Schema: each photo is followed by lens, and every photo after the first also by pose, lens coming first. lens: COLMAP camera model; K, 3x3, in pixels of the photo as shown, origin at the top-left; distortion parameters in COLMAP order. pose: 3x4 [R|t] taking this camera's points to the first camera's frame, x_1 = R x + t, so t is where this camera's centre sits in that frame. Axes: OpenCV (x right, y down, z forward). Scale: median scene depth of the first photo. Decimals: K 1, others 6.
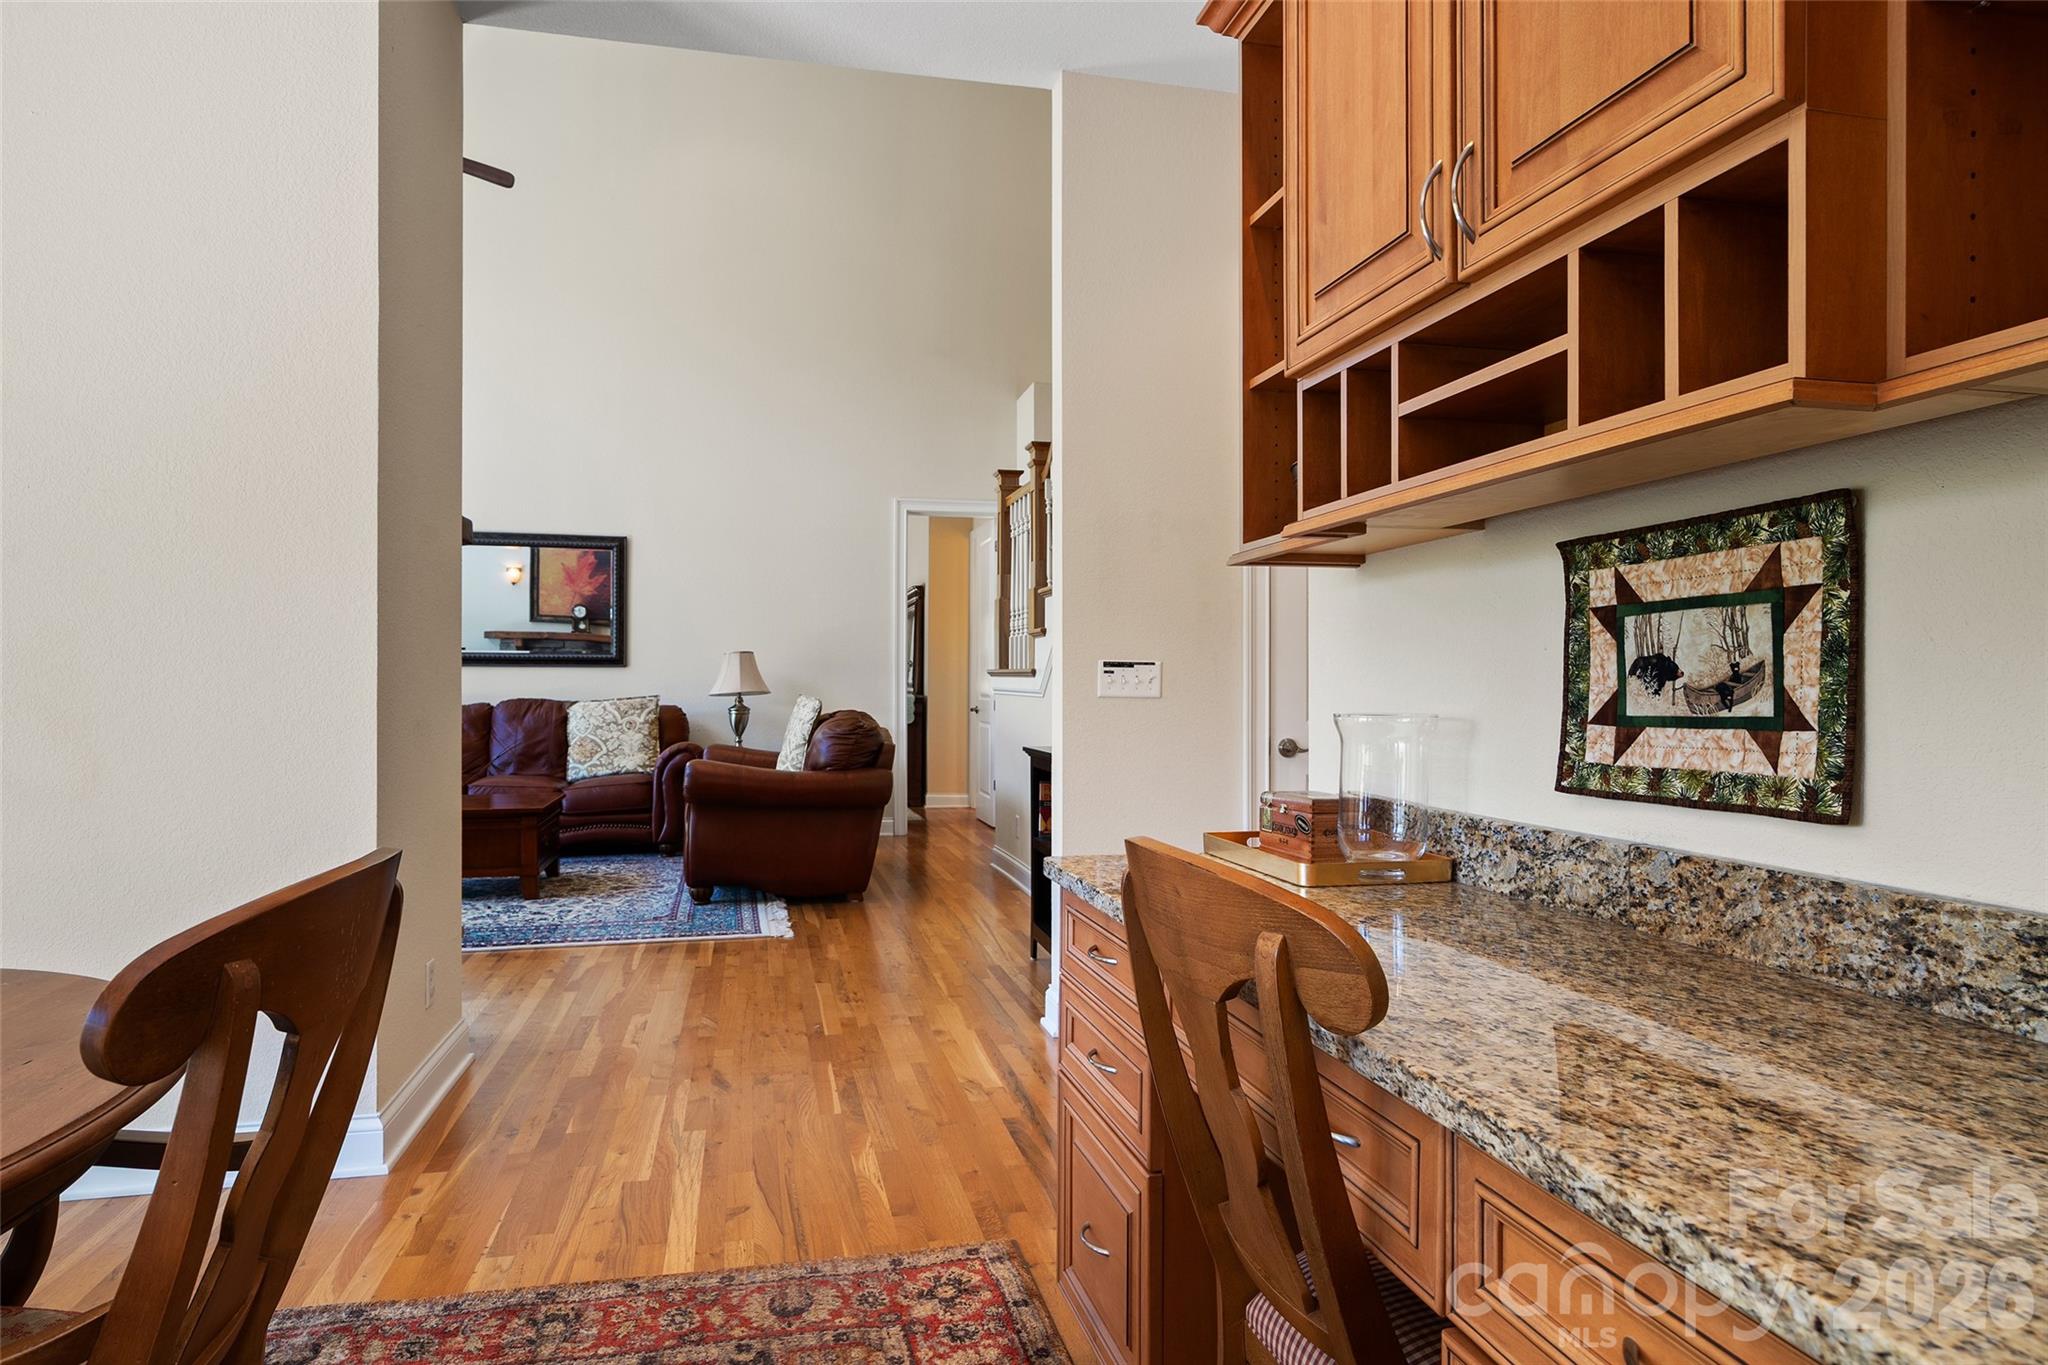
lens RADIAL K [[1195.4, 0, 1013.8], [0, 1195.4, 680.9], [0, 0, 1]] dist [0.002156, 0.003018]
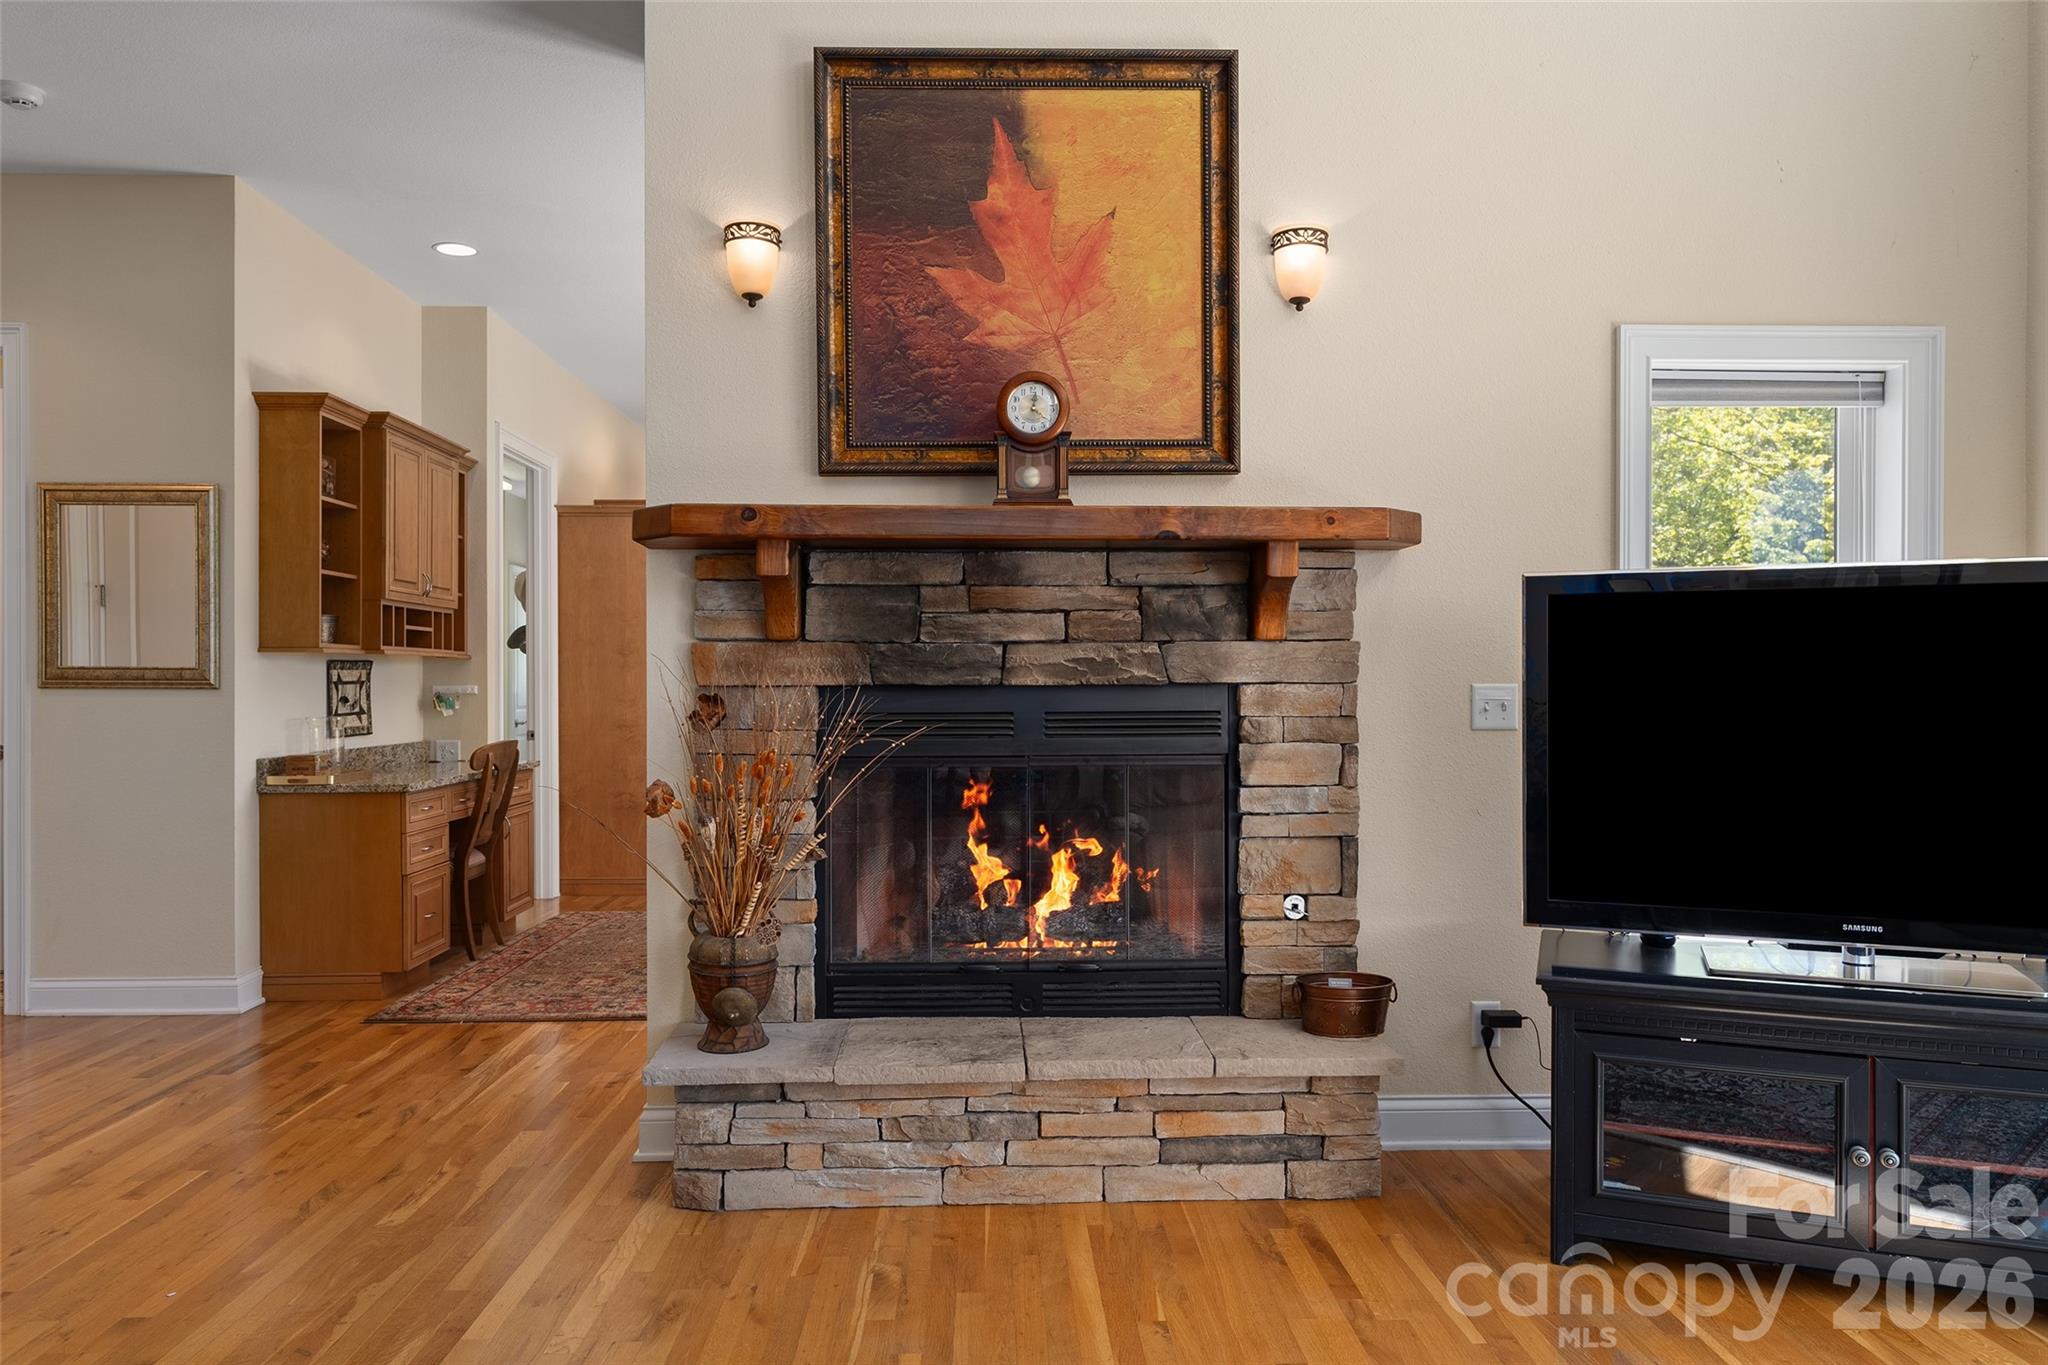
lens RADIAL K [[1416.9, 0, 1024.7], [0, 1416.9, 676.1], [0, 0, 1]] dist [0.002814, -0.002244]
pose [[-0.982737, 0.000685, 0.185006, -1.668114], [-0.000115, 0.999991, -0.004314, -0.046982], [-0.185007, -0.004261, -0.982728, 3.544858]]
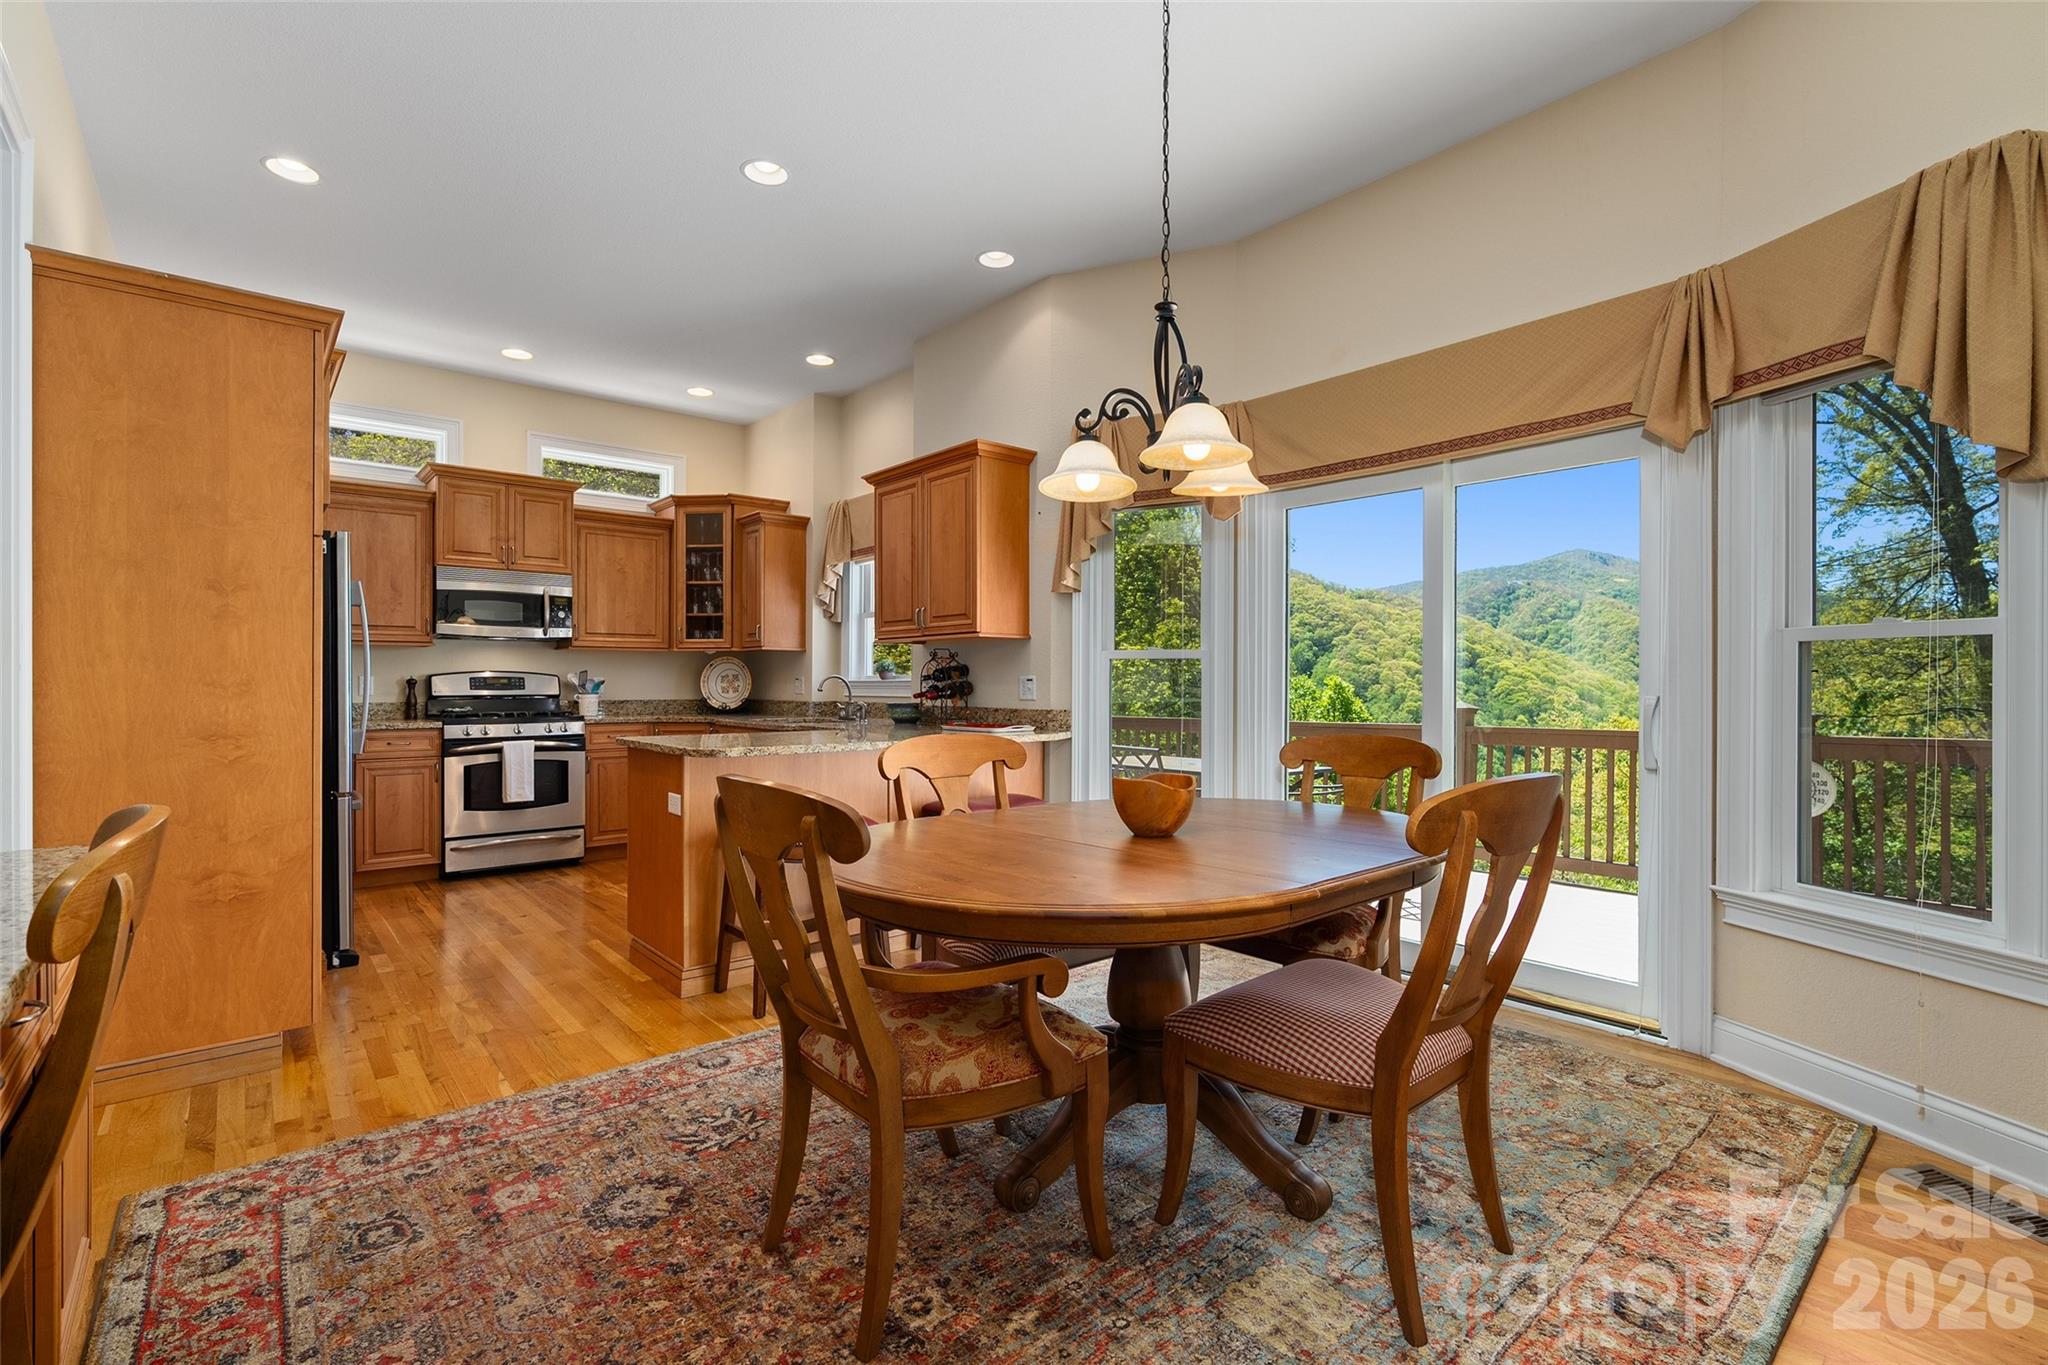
lens RADIAL K [[916.9, 0, 1016.5], [0, 916.9, 677.9], [0, 0, 1]] dist [-0.013609, 0.003719]
pose [[-0.882700, -0.002966, -0.469928, -0.138611], [0.000125, 0.999979, -0.006546, 0.002685], [0.469937, -0.005837, -0.882681, 1.348644]]
